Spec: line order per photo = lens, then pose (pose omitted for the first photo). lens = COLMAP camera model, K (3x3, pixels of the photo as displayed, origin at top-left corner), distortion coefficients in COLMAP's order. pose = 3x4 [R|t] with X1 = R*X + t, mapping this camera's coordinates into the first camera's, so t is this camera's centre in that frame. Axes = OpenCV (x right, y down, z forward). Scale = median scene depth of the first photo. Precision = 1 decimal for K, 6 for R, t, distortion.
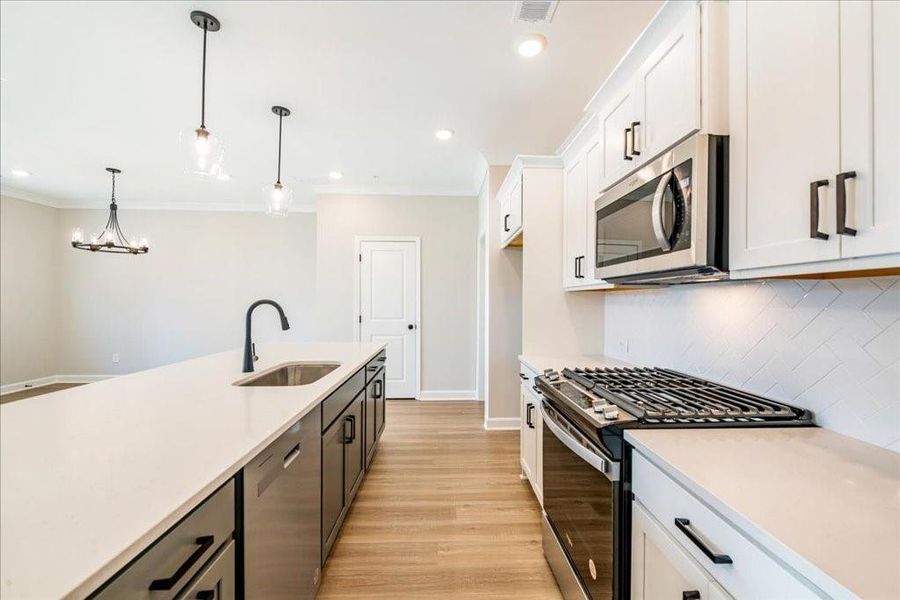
lens RADIAL K [[364.8, 0, 456.8], [0, 364.8, 301.5], [0, 0, 1]] dist [0.009388, -0.002527]
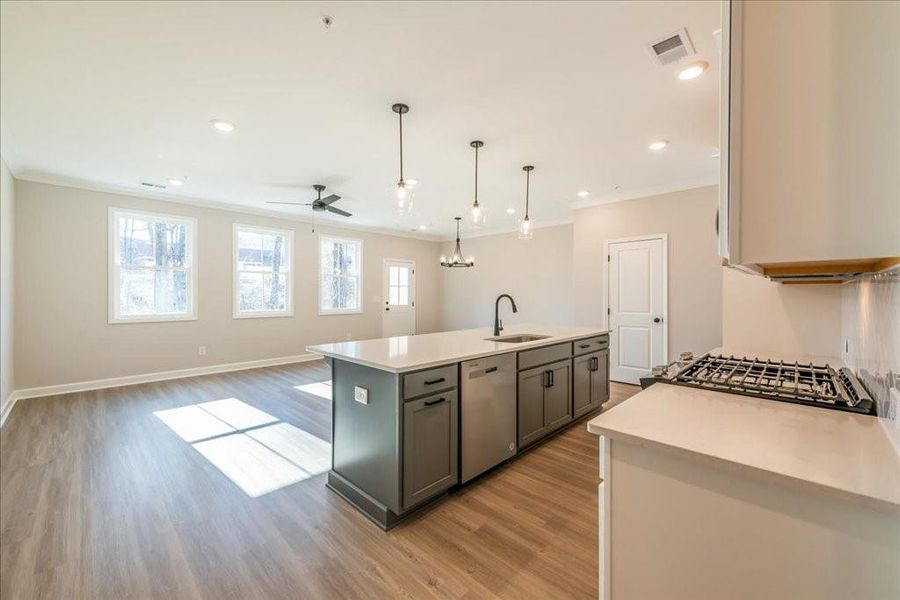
lens RADIAL K [[364.8, 0, 459.0], [0, 364.8, 297.6], [0, 0, 1]] dist [0.009388, -0.002527]
pose [[0.699172, 0.000749, -0.714954, 0.474164], [-0.000051, 1.000000, 0.000998, 0.007770], [0.714954, -0.000661, 0.699171, -0.297543]]
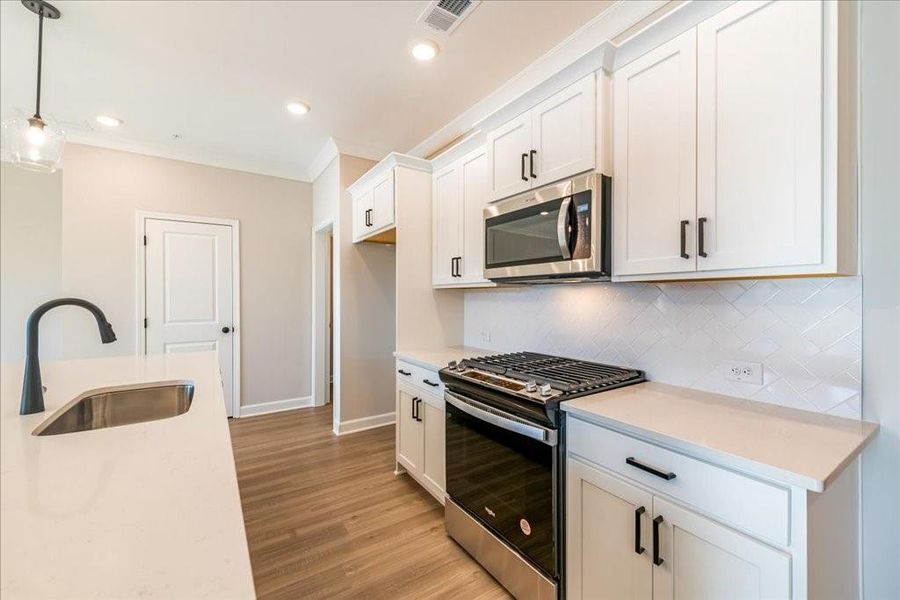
lens RADIAL K [[364.8, 0, 456.1], [0, 364.8, 298.7], [0, 0, 1]] dist [0.009388, -0.002527]
pose [[0.851526, -0.006145, 0.524277, -0.243198], [0.004609, 0.999980, 0.004235, -0.002754], [-0.524292, -0.001190, 0.851537, 0.069043]]
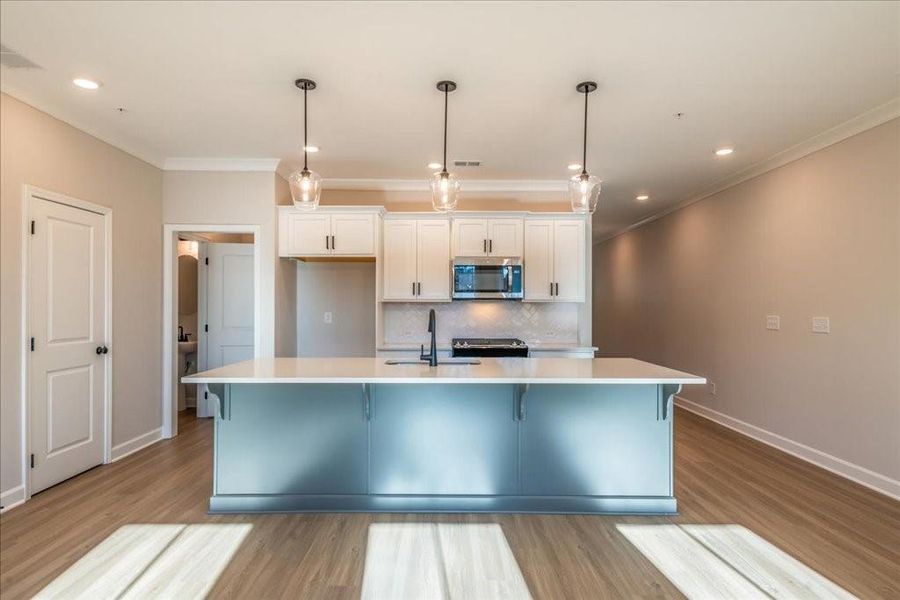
lens RADIAL K [[488.8, 0, 449.1], [0, 488.8, 304.9], [0, 0, 1]] dist [0.019515, -0.002133]
pose [[0.038428, 0.000787, 0.999261, -1.982918], [-0.000267, 1.000000, -0.000777, -0.015374], [-0.999261, -0.000237, 0.038428, 0.768952]]
